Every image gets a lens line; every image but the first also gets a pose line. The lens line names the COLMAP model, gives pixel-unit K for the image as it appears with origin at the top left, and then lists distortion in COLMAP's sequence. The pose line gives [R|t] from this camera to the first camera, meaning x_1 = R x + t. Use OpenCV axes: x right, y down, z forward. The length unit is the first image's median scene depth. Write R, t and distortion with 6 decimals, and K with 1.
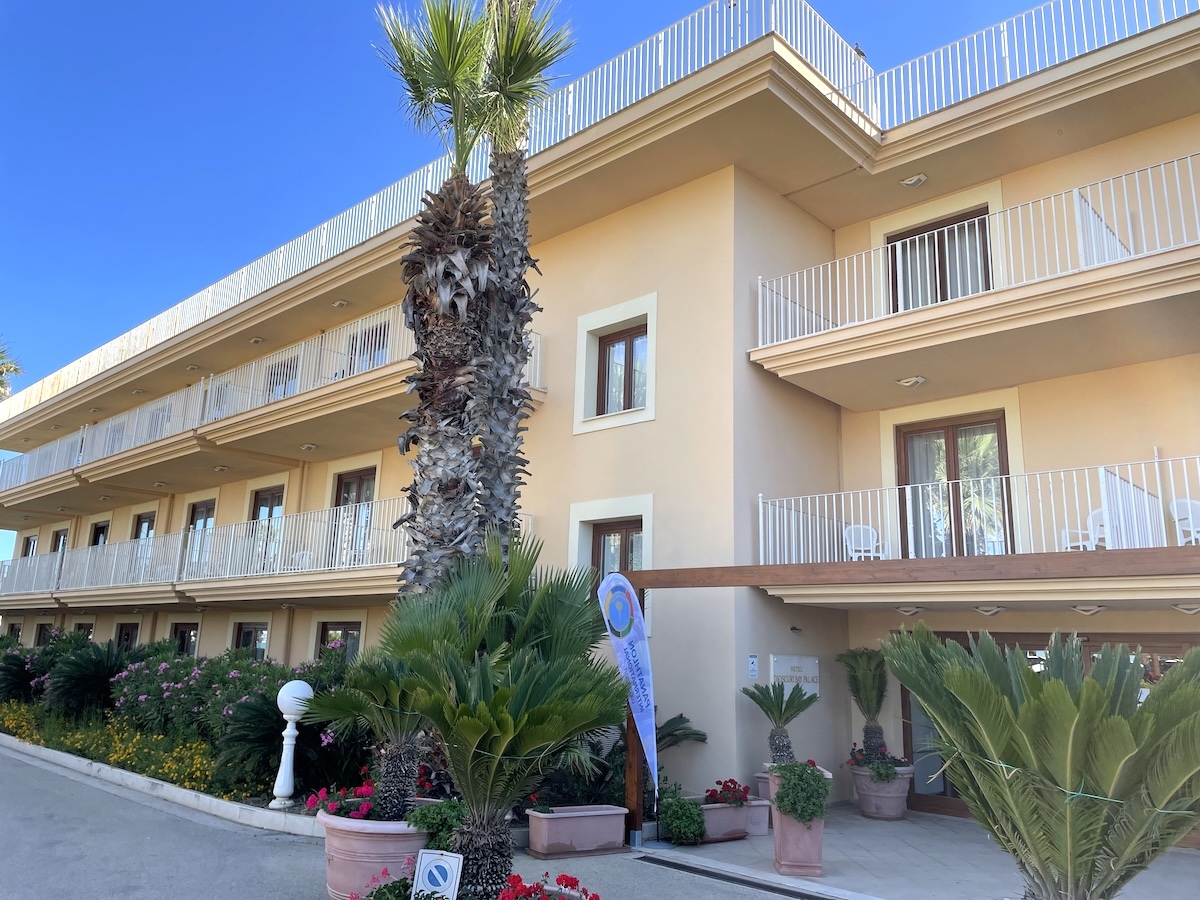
lens RADIAL K [[898.0, 0, 604.4], [0, 898.0, 456.3], [0, 0, 1]] dist [0.101773, -0.078450]
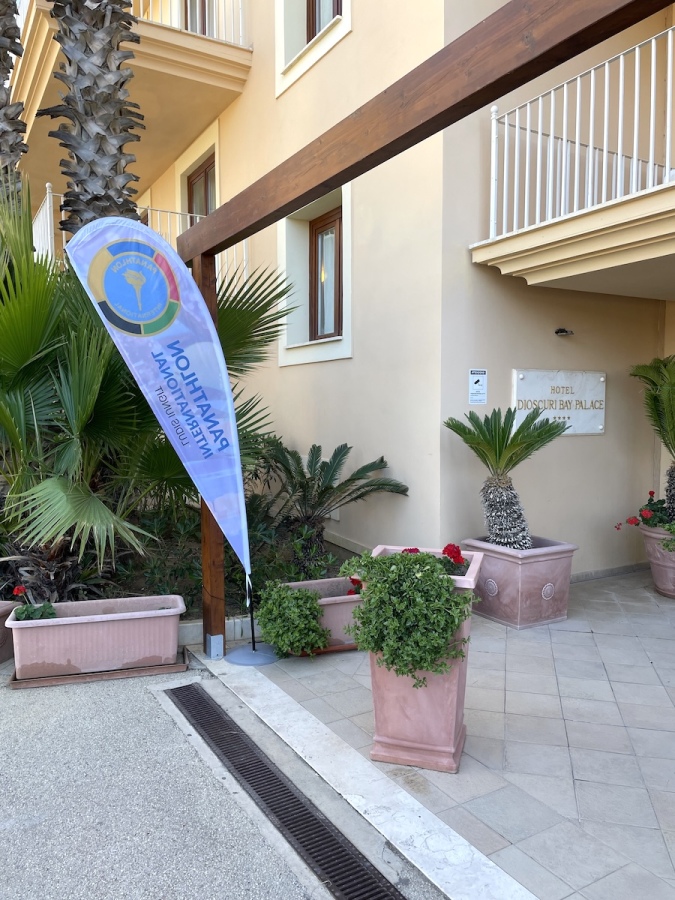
lens RADIAL K [[673.5, 0, 338.1], [0, 673.5, 444.5], [0, 0, 1]] dist [0.101773, -0.078450]
pose [[0.958420, -0.021460, -0.284552, 0.217144], [0.094635, 0.964640, 0.245997, 0.147314], [0.269211, -0.262697, 0.926561, 0.523659]]
